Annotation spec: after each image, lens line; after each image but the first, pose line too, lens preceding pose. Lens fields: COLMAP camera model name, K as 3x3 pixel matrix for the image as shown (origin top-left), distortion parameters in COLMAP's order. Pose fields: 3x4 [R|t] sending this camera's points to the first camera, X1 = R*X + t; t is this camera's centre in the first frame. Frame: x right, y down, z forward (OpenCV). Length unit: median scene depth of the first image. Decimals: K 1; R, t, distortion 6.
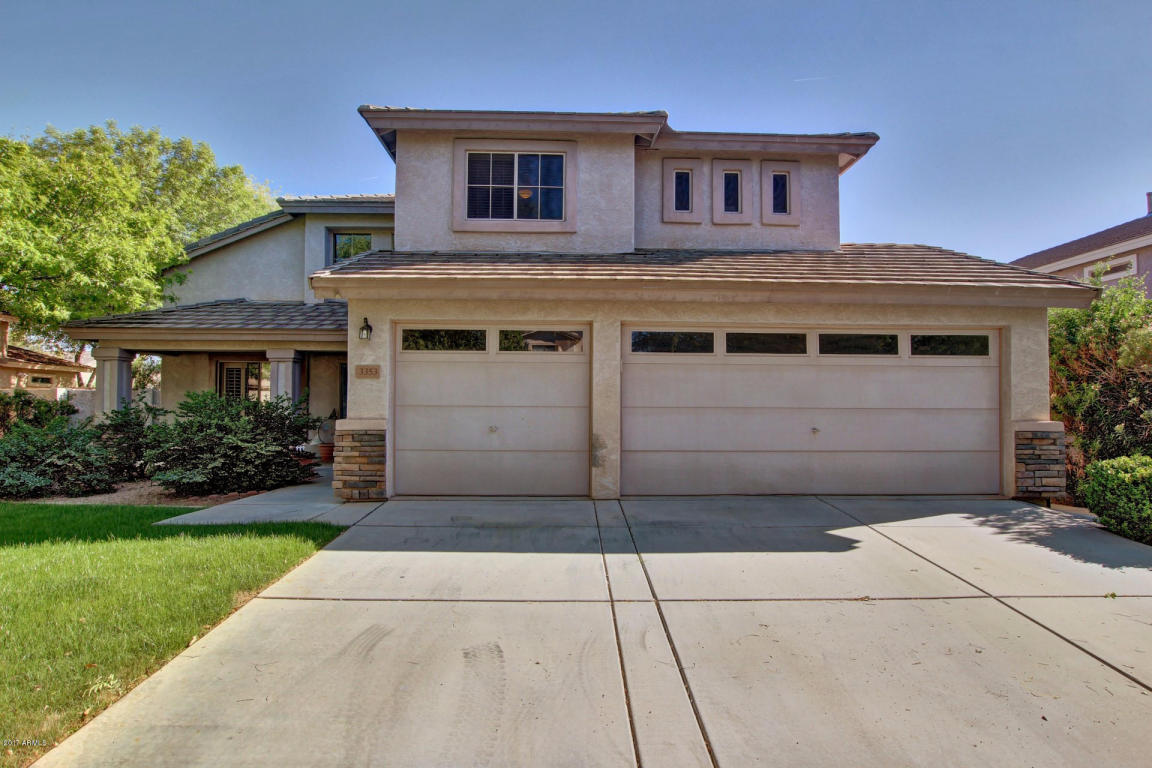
lens RADIAL K [[612.1, 0, 576.6], [0, 612.1, 388.8], [0, 0, 1]] dist [-0.028876, 0.004776]
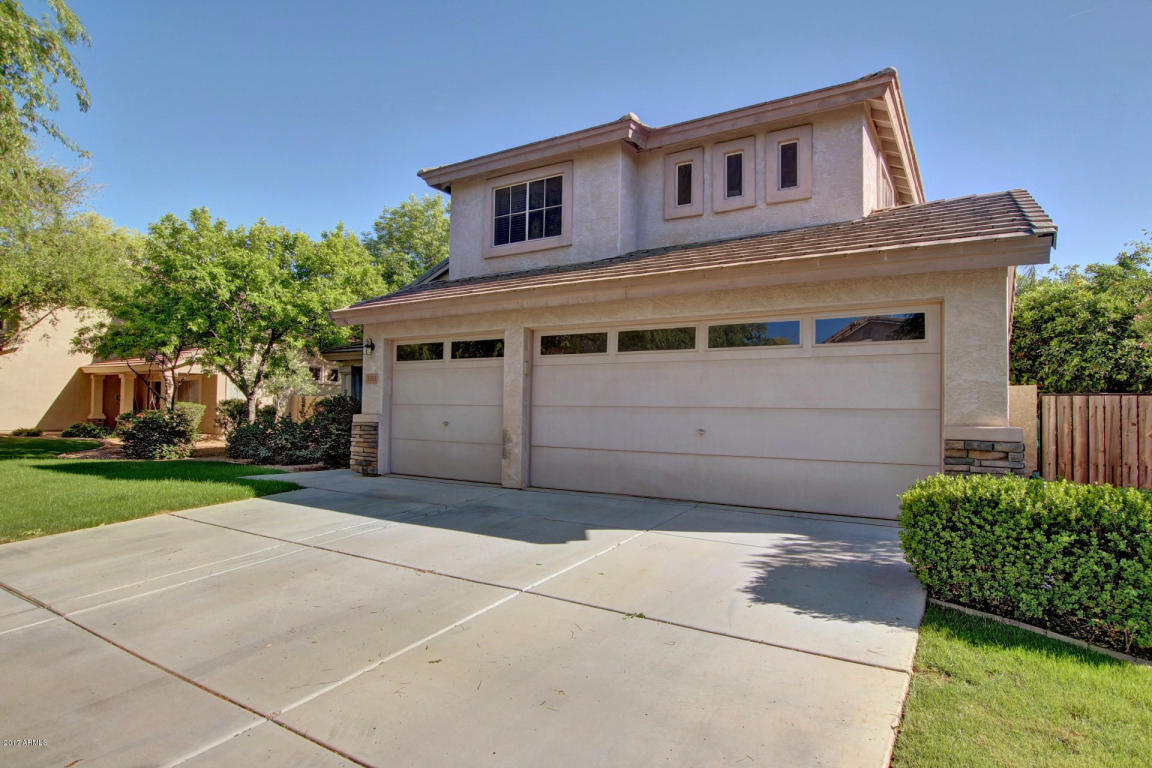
lens RADIAL K [[631.6, 0, 576.5], [0, 631.6, 387.8], [0, 0, 1]] dist [-0.026957, 0.004691]
pose [[0.829632, -0.014085, -0.558133, 0.633439], [0.006627, 0.999860, -0.015381, 0.012951], [0.558271, 0.009062, 0.829609, 0.087524]]
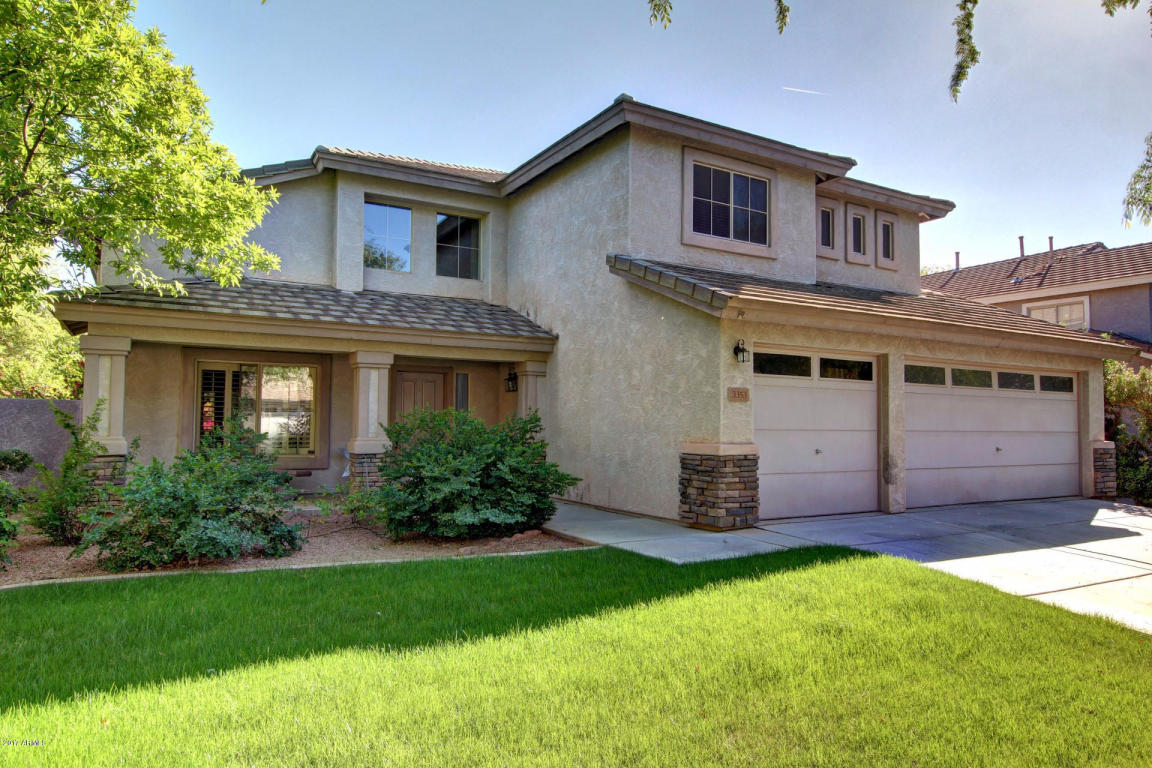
lens RADIAL K [[750.2, 0, 578.2], [0, 750.2, 389.6], [0, 0, 1]] dist [-0.005225, 0.002984]
pose [[0.875748, 0.026084, 0.482064, -0.911378], [-0.020129, 0.999644, -0.017524, -0.008344], [-0.482349, 0.005643, 0.875961, 0.058913]]
